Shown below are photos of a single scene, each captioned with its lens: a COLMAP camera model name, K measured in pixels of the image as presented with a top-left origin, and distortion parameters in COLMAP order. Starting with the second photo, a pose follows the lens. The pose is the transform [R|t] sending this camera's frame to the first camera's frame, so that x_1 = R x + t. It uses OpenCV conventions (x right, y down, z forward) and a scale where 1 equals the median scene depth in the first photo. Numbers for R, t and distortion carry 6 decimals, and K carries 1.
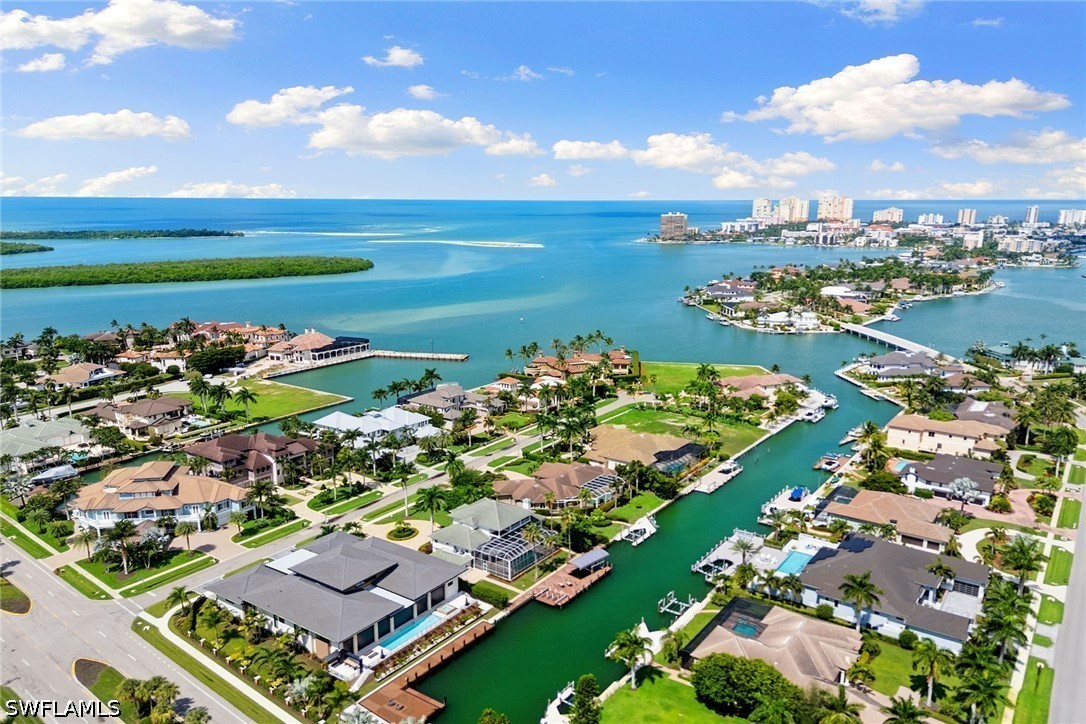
lens RADIAL K [[782.4, 0, 547.1], [0, 782.4, 383.4], [0, 0, 1]] dist [0.089084, -0.103102]
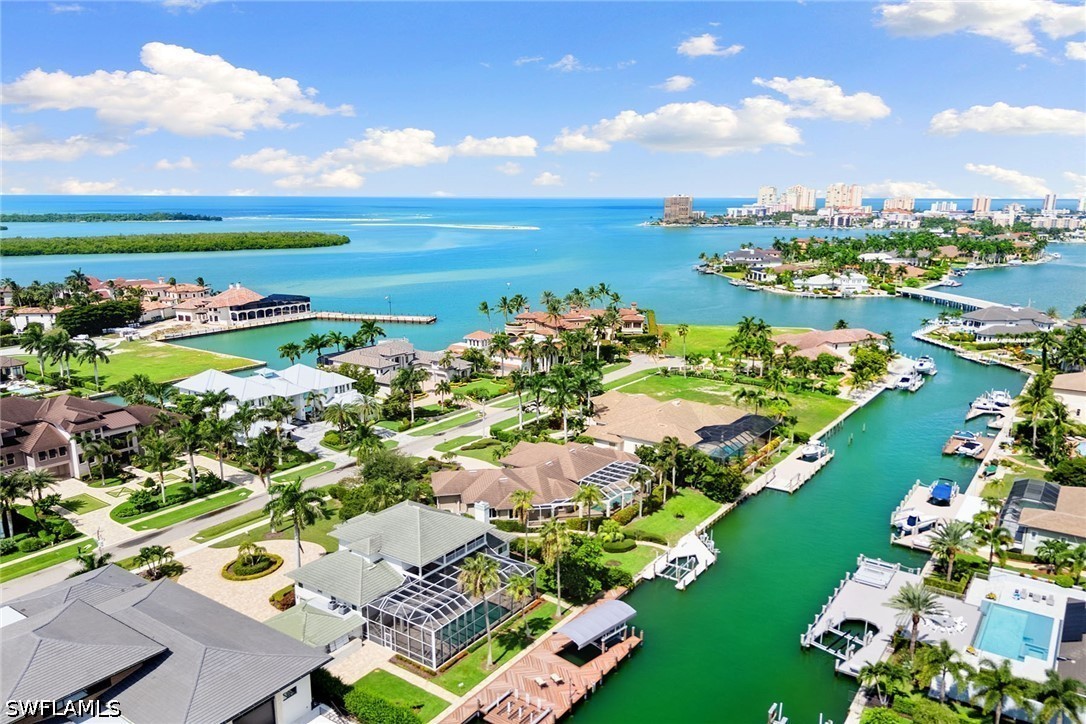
lens RADIAL K [[782.4, 0, 547.1], [0, 782.4, 383.4], [0, 0, 1]] dist [0.089084, -0.103102]
pose [[0.999998, -0.000137, 0.002054, 0.014763], [0.000137, 1.000000, -0.000095, 0.050968], [-0.002054, 0.000096, 0.999998, 0.357891]]
